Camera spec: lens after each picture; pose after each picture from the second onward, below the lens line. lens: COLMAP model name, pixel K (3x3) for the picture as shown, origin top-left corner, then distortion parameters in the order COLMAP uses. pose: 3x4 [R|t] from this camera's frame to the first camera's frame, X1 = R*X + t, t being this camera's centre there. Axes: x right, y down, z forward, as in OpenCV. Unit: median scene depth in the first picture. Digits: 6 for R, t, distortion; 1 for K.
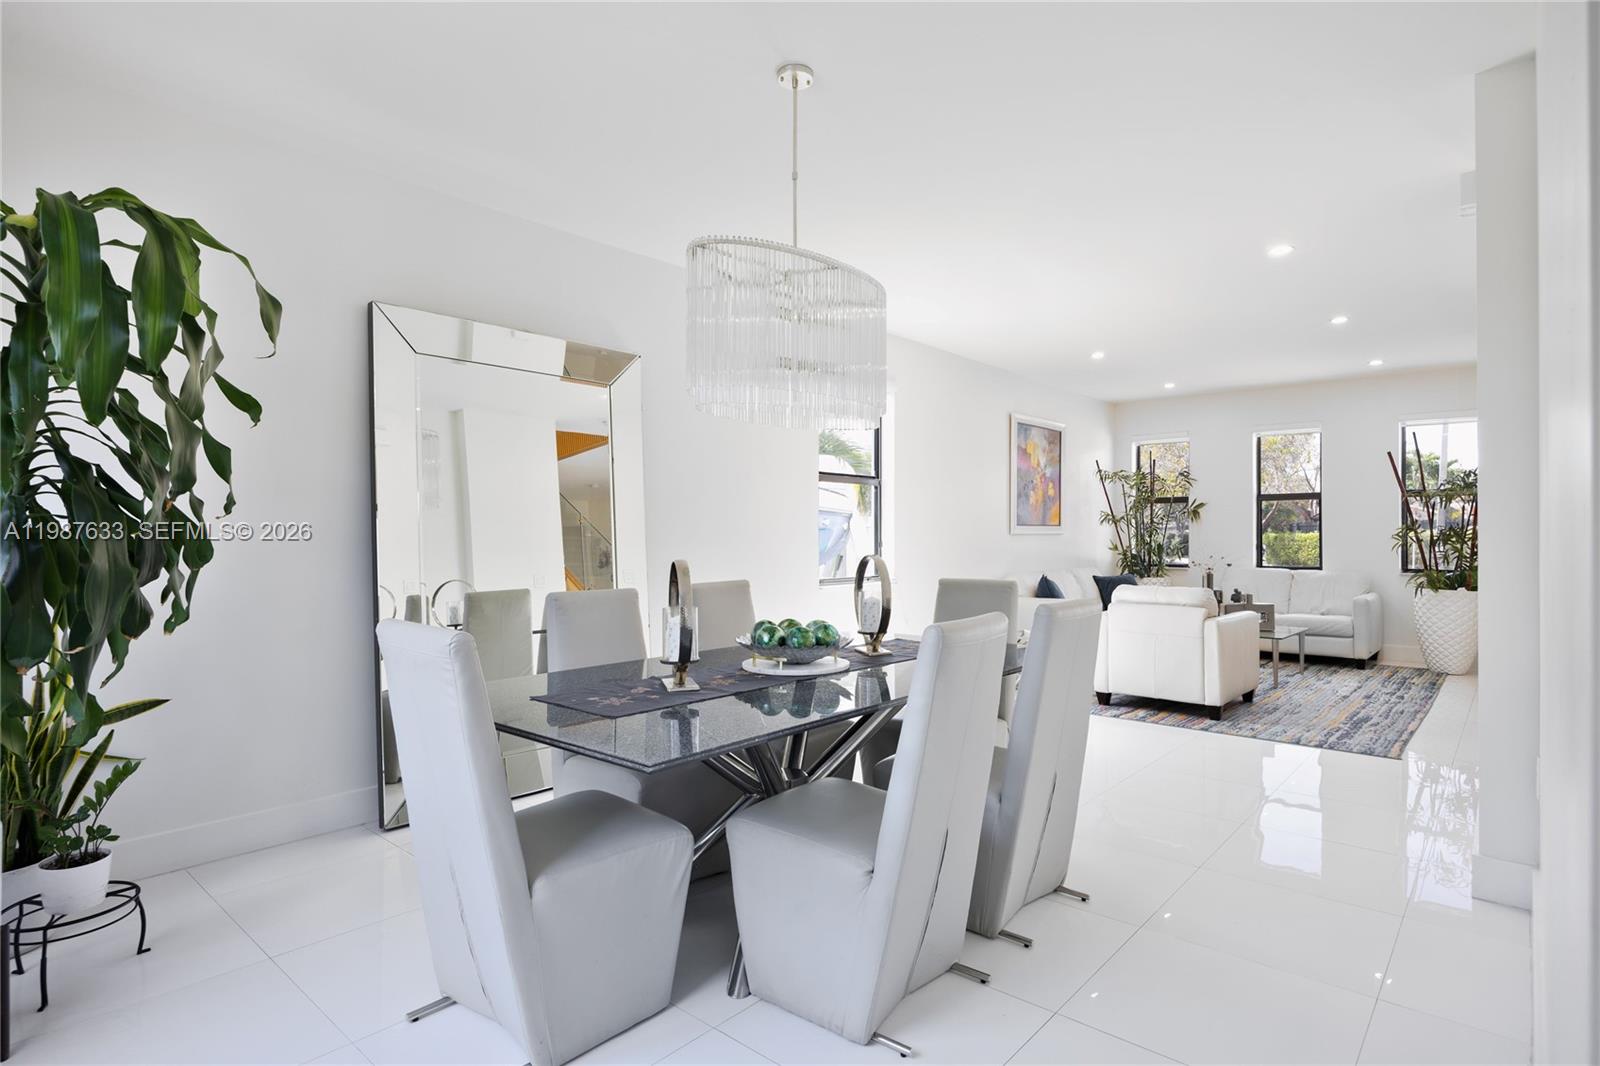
lens RADIAL K [[831.0, 0, 800.0], [0, 831.0, 533.0], [0, 0, 1]] dist [-0.002385, -0.000118]
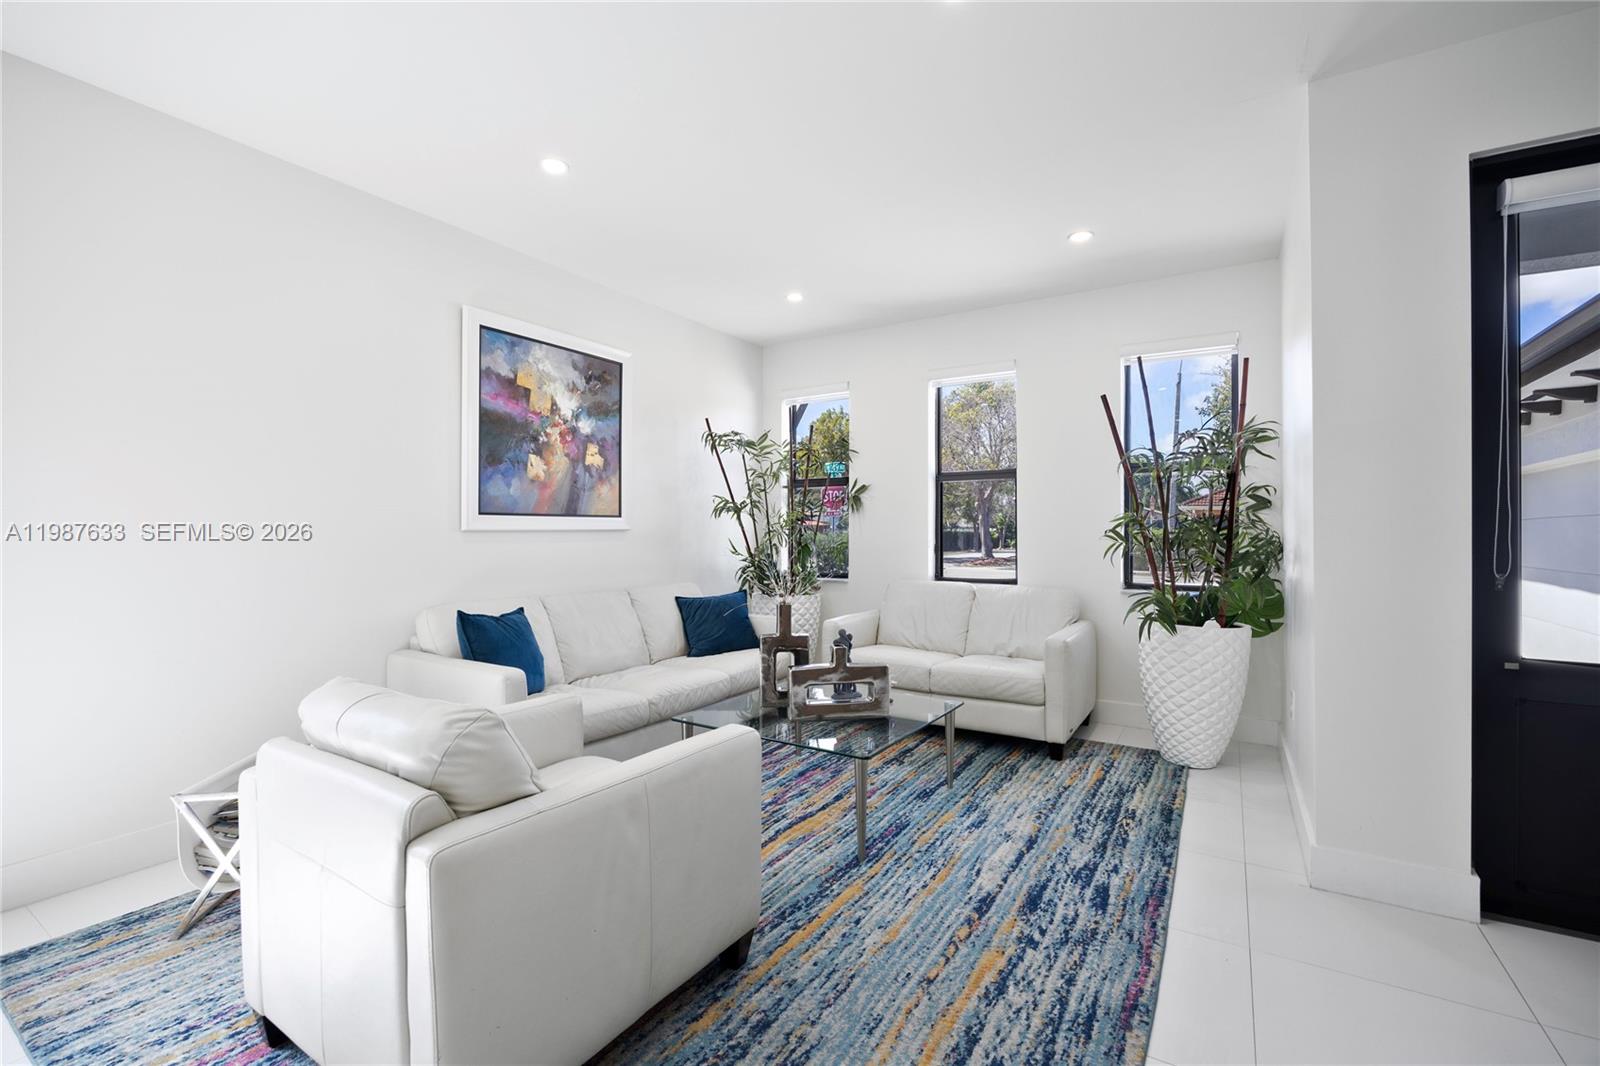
lens RADIAL K [[687.1, 0, 800.0], [0, 687.1, 533.0], [0, 0, 1]] dist [-0.000892, -0.000017]
pose [[0.986593, -0.001081, 0.163198, 0.381830], [0.000261, 0.999987, 0.005046, 0.000908], [-0.163201, -0.004936, 0.986580, 0.503641]]
